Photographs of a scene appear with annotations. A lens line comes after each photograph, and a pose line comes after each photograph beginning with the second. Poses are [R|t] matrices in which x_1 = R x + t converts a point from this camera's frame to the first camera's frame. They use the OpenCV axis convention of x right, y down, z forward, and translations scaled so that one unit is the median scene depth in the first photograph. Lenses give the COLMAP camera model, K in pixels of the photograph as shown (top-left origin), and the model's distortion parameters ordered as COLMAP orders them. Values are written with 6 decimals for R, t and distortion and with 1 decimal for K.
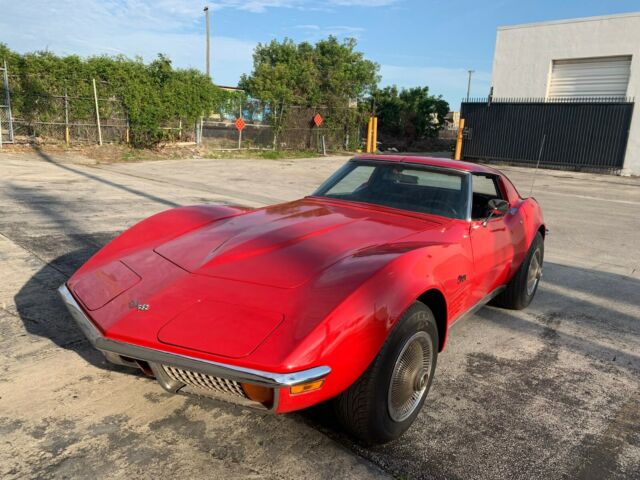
lens RADIAL K [[488.2, 0, 323.2], [0, 488.2, 245.1], [0, 0, 1]] dist [0.028959, -0.021118]
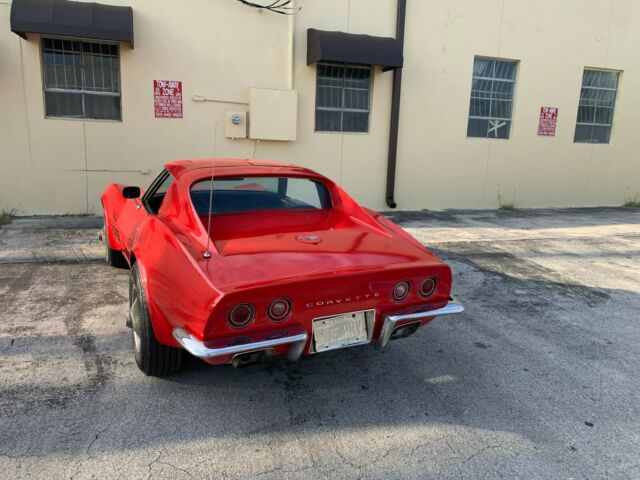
lens RADIAL K [[488.2, 0, 319.6], [0, 488.2, 242.4], [0, 0, 1]] dist [0.028959, -0.021118]
pose [[-0.468378, 0.111054, -0.876521, 0.220659], [-0.267398, 0.927726, 0.260429, -0.072742], [0.842092, 0.356359, -0.404831, 0.355494]]
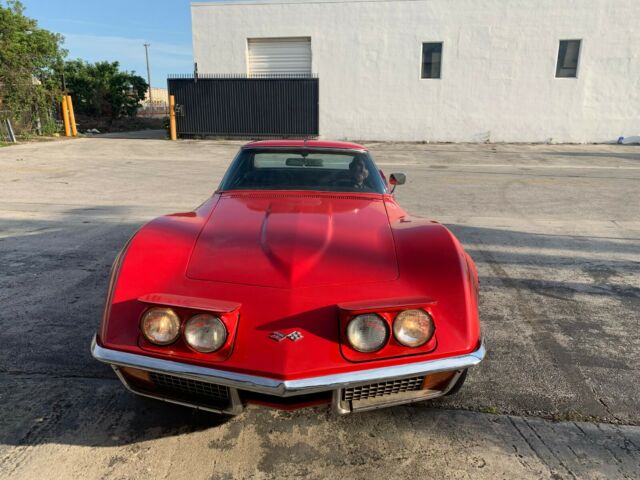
lens RADIAL K [[488.2, 0, 320.6], [0, 488.2, 241.9], [0, 0, 1]] dist [0.028959, -0.021118]
pose [[0.816534, -0.191879, 0.544477, -0.086802], [0.168979, 0.981279, 0.092401, -0.012698], [-0.552013, 0.016556, 0.833671, 0.025985]]
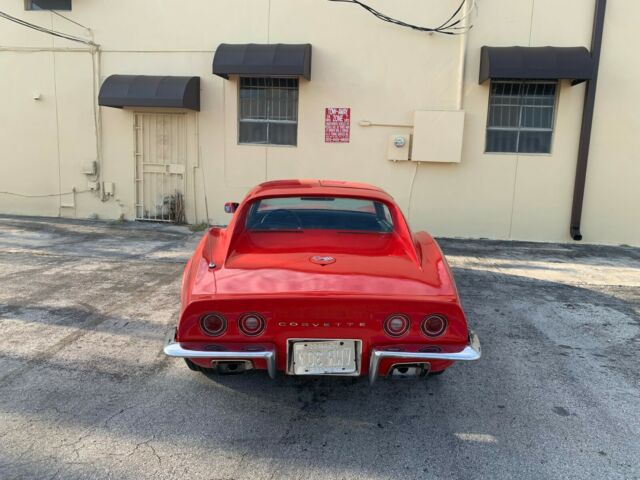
lens RADIAL K [[488.2, 0, 323.1], [0, 488.2, 239.7], [0, 0, 1]] dist [0.028959, -0.021118]
pose [[-0.801634, 0.021474, -0.597430, 0.177346], [-0.214702, 0.922338, 0.321241, -0.088113], [0.557931, 0.385787, -0.734767, 0.400959]]
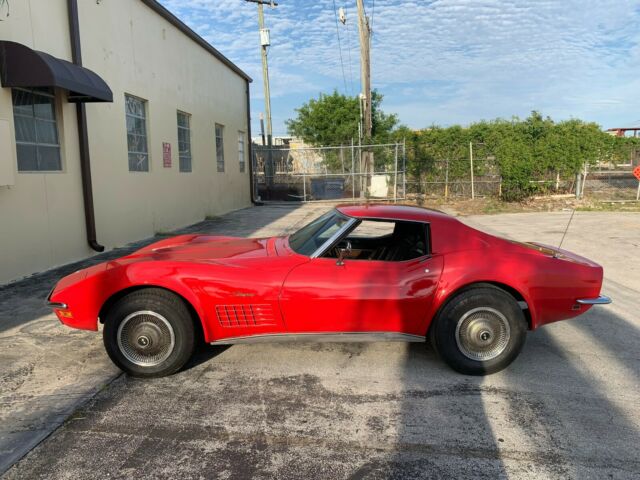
lens RADIAL K [[488.2, 0, 318.7], [0, 488.2, 246.5], [0, 0, 1]] dist [0.028959, -0.021118]
pose [[0.611736, 0.058776, -0.788875, 0.224516], [-0.141927, 0.989209, -0.036355, -0.006420], [0.778226, 0.134202, 0.613477, 0.053396]]
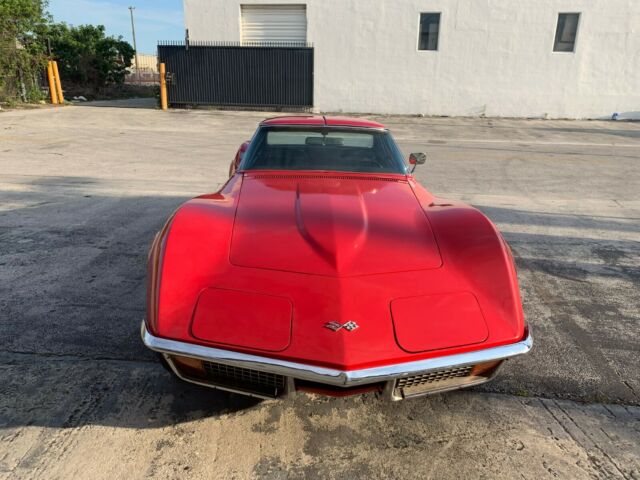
lens RADIAL K [[488.2, 0, 322.4], [0, 488.2, 242.1], [0, 0, 1]] dist [0.028959, -0.021118]
pose [[0.803061, -0.216643, 0.555120, -0.097063], [0.157390, 0.975604, 0.153054, -0.018586], [-0.574735, -0.035541, 0.817567, 0.034354]]
